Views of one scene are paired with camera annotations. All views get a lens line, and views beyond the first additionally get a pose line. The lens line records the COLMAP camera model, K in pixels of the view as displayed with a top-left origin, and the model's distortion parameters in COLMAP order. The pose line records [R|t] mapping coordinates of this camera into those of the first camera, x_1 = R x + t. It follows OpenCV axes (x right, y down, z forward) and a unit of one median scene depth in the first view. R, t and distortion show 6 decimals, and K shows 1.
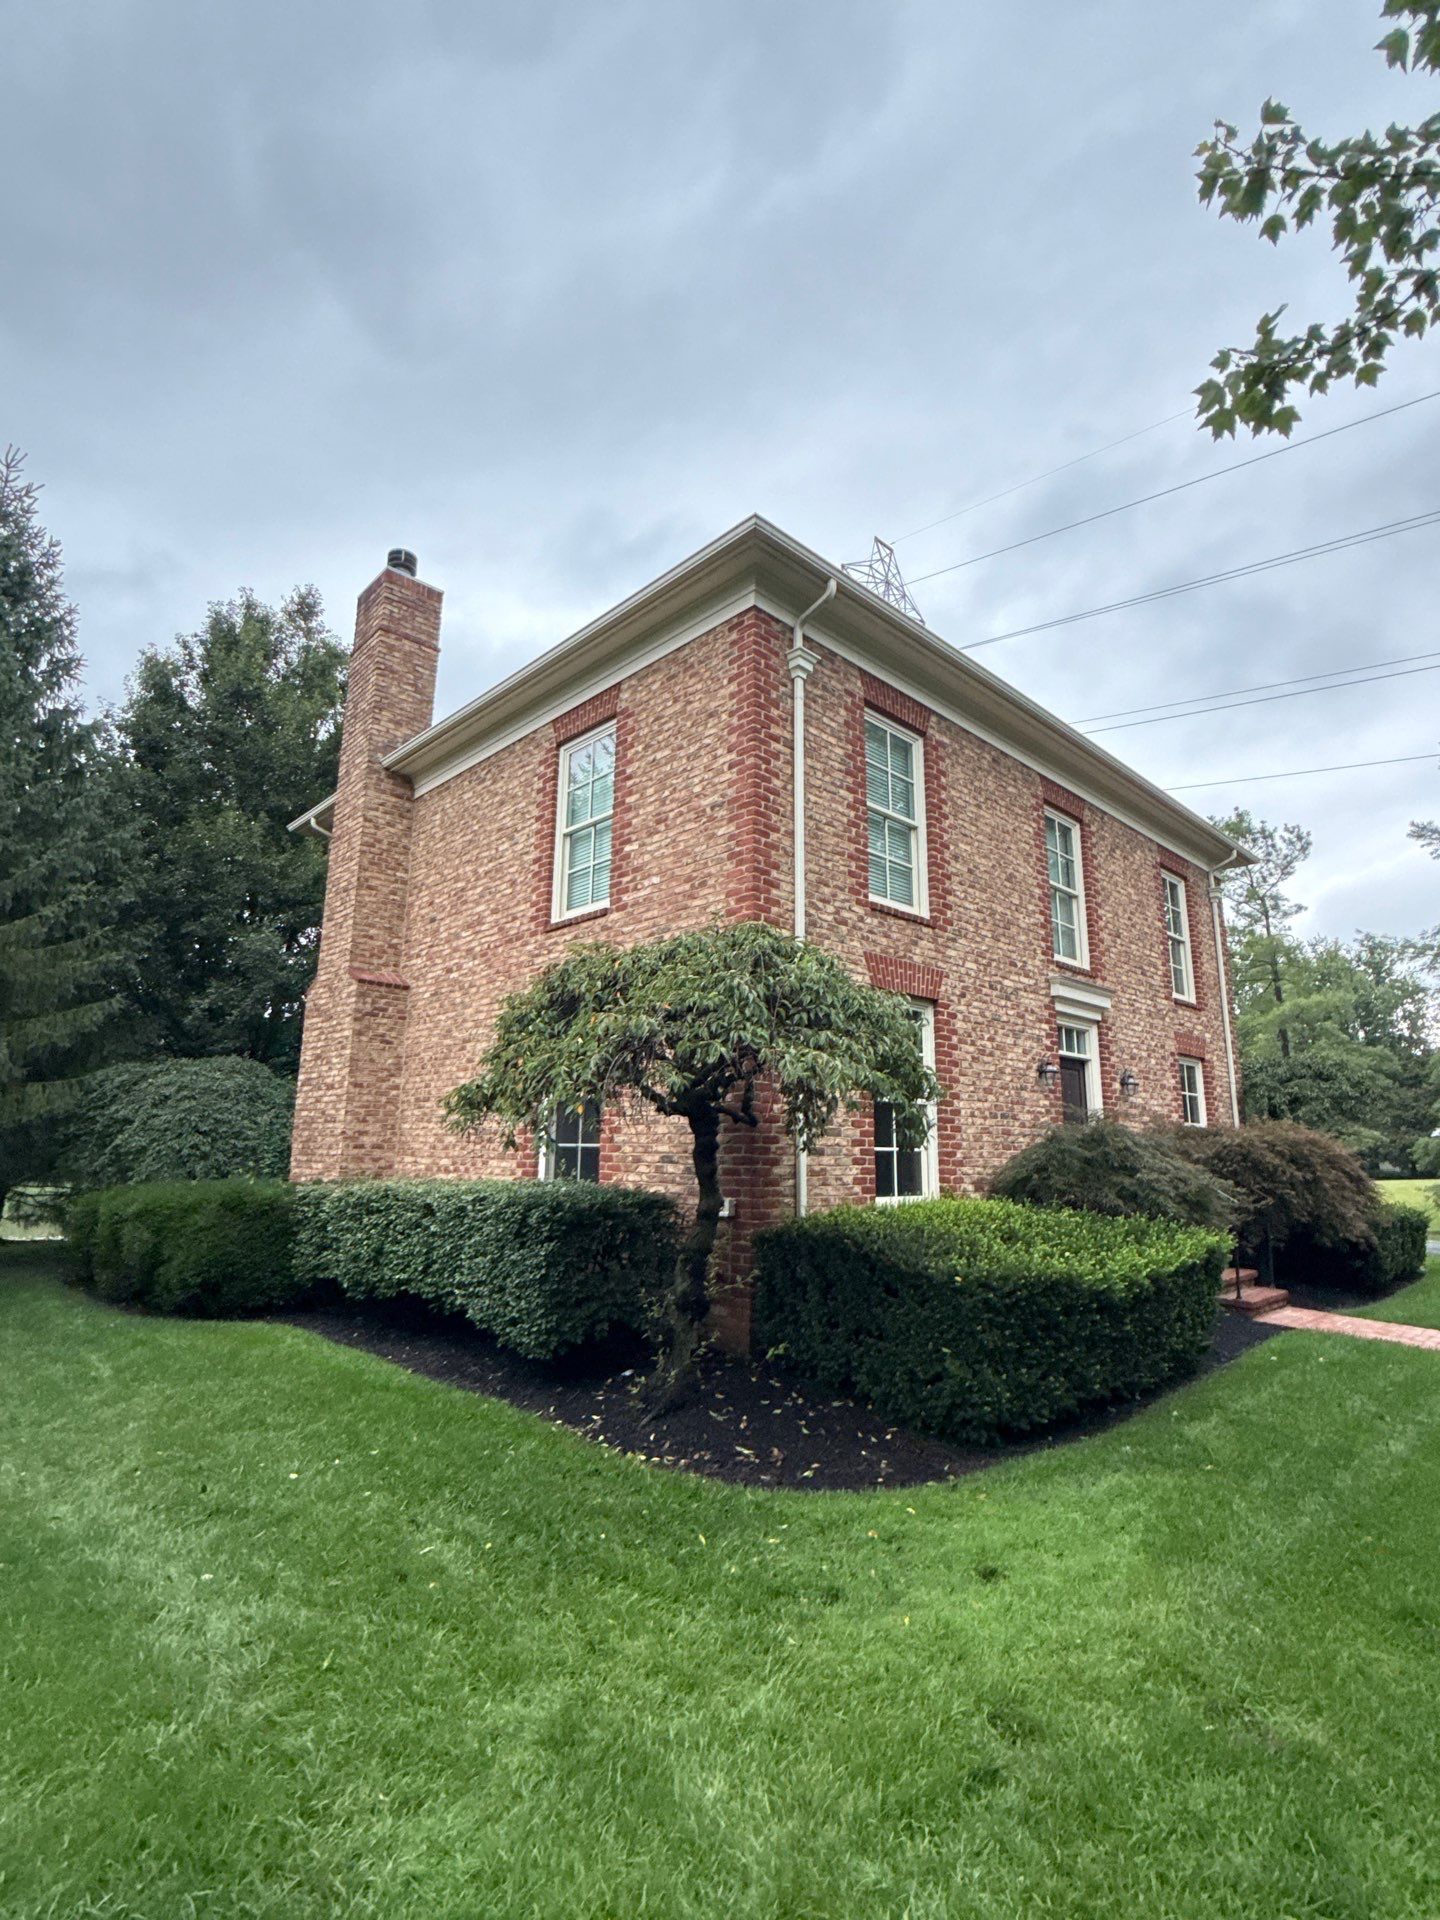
lens RADIAL K [[925.7, 0, 724.3], [0, 925.7, 970.3], [0, 0, 1]] dist [-0.000788, 0.000150]
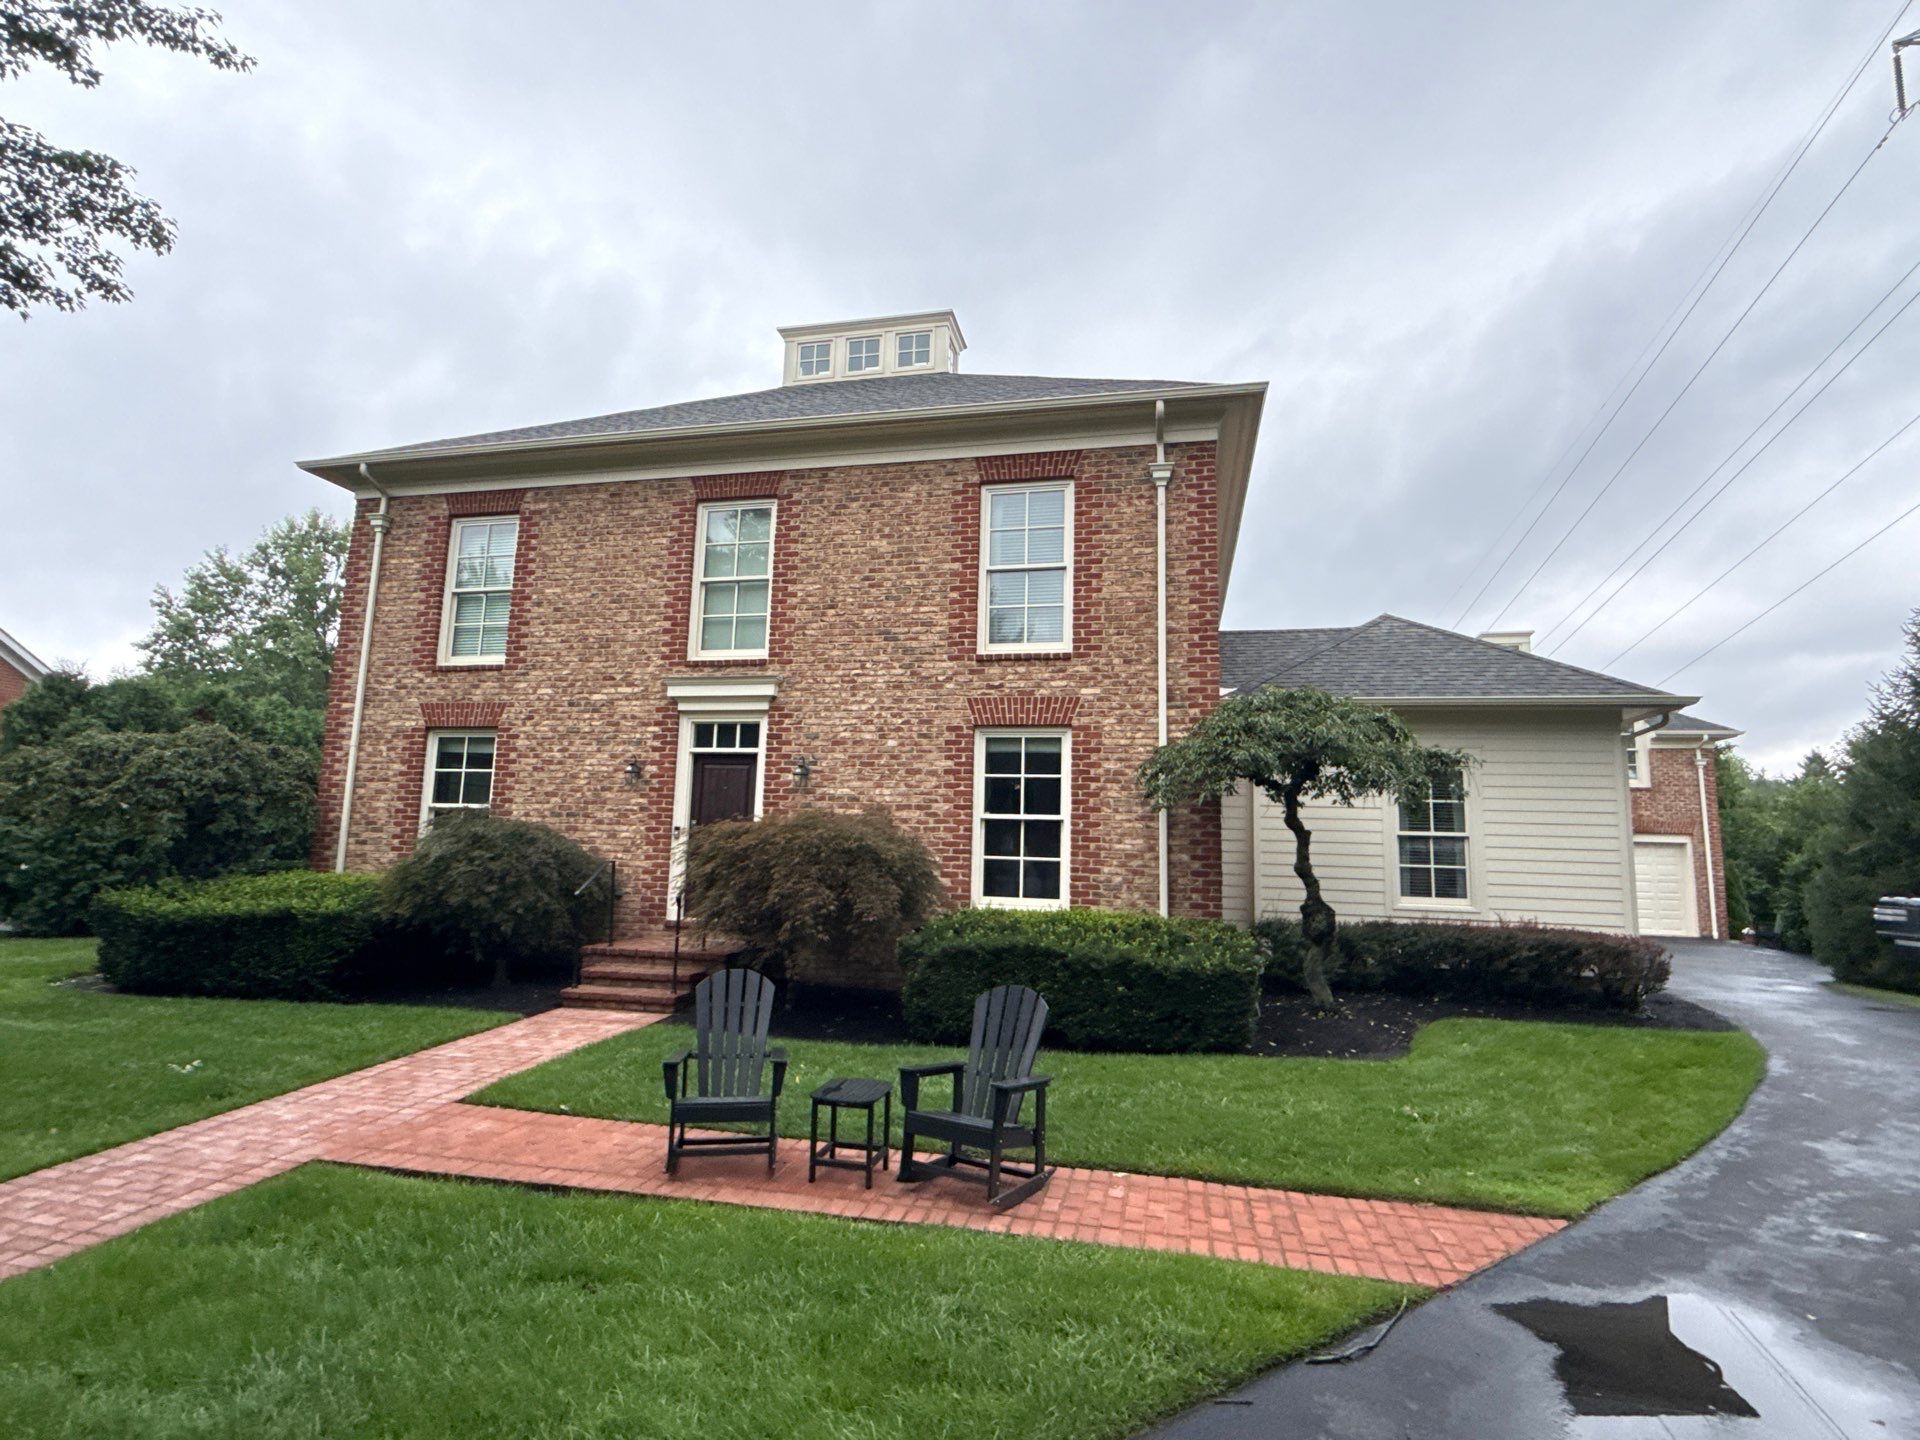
lens RADIAL K [[925.7, 0, 957.3], [0, 925.7, 726.2], [0, 0, 1]] dist [-0.000788, 0.000150]
pose [[0.556070, -0.104694, -0.824515, 1.579848], [0.144995, 0.989042, -0.027798, 0.153951], [0.818390, -0.104093, 0.565157, 0.769813]]
